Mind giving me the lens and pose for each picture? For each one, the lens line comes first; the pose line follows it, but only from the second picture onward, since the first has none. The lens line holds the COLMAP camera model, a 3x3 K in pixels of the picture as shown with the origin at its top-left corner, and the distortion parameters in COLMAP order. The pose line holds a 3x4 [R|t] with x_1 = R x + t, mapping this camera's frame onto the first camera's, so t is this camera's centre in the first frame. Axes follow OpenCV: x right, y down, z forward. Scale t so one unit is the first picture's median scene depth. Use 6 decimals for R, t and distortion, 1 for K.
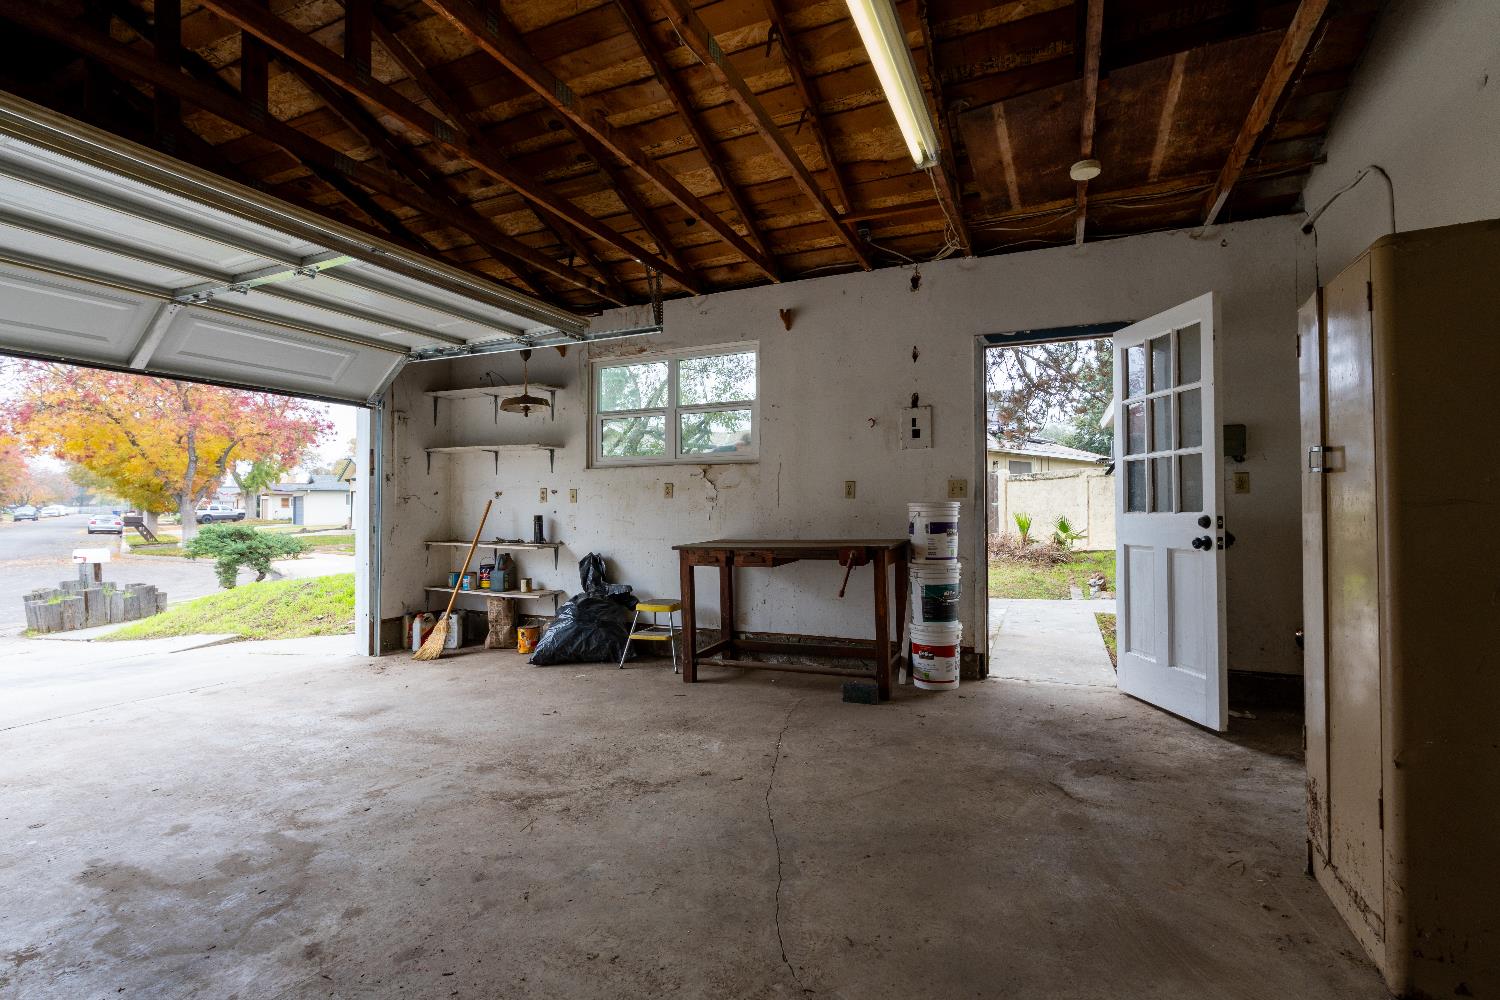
lens RADIAL K [[695.4, 0, 754.1], [0, 695.4, 502.5], [0, 0, 1]] dist [-0.018844, 0.000062]
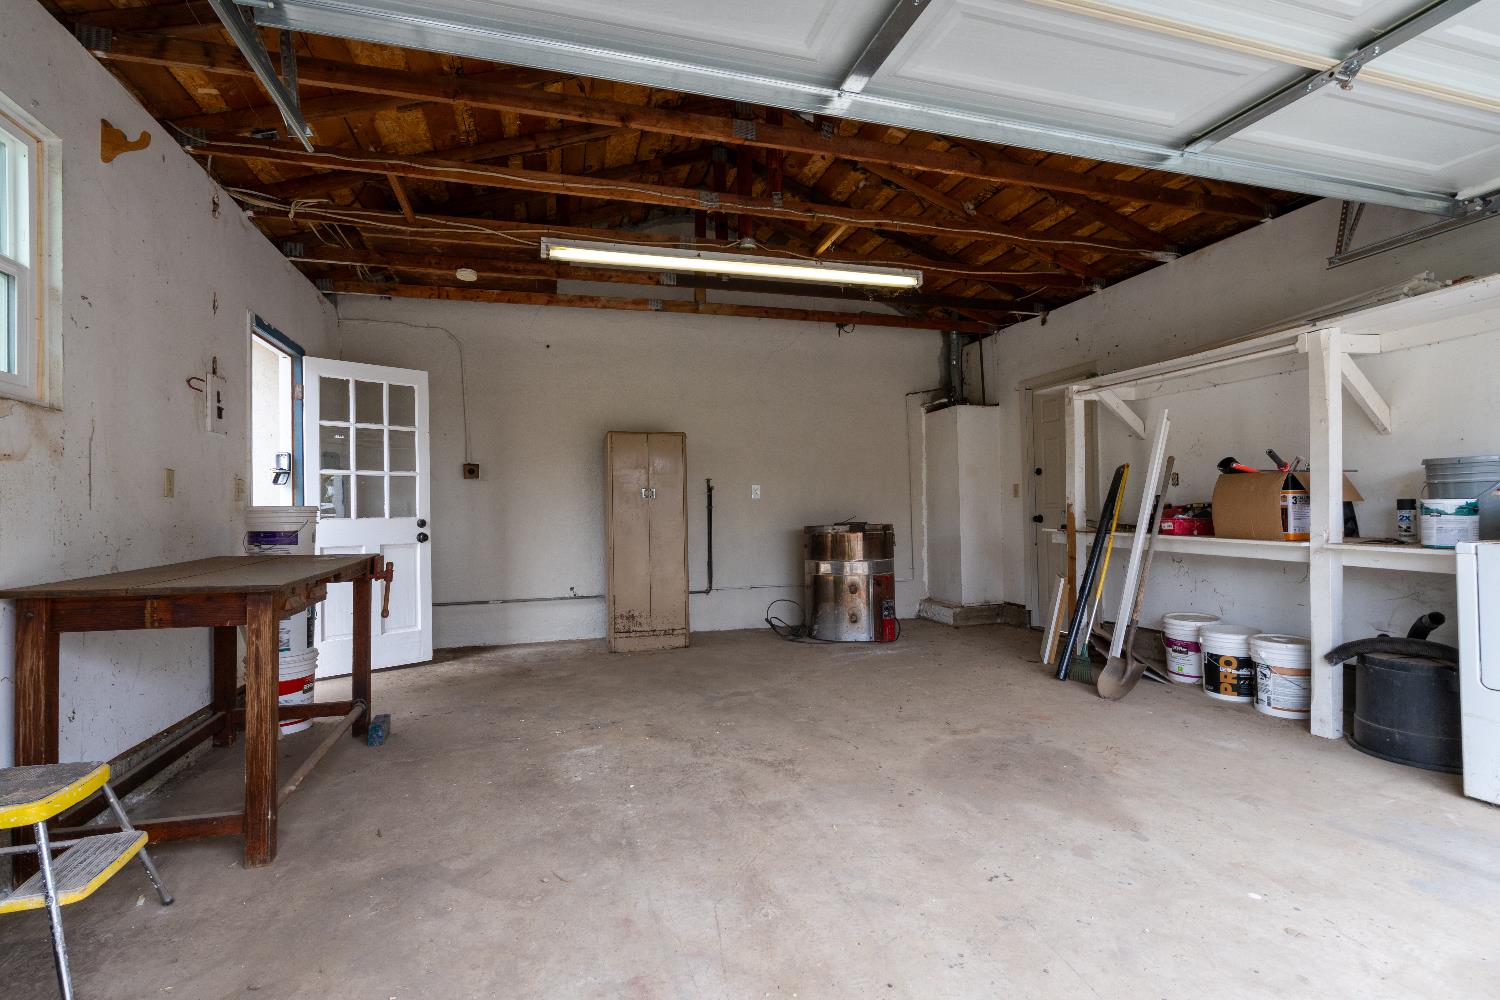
lens RADIAL K [[695.4, 0, 750.0], [0, 695.4, 502.5], [0, 0, 1]] dist [-0.018844, 0.000062]
pose [[-0.650580, 0.025275, 0.759017, -0.955594], [0.012227, 0.999665, -0.022808, 0.027126], [-0.759339, -0.005558, -0.650671, 1.462723]]
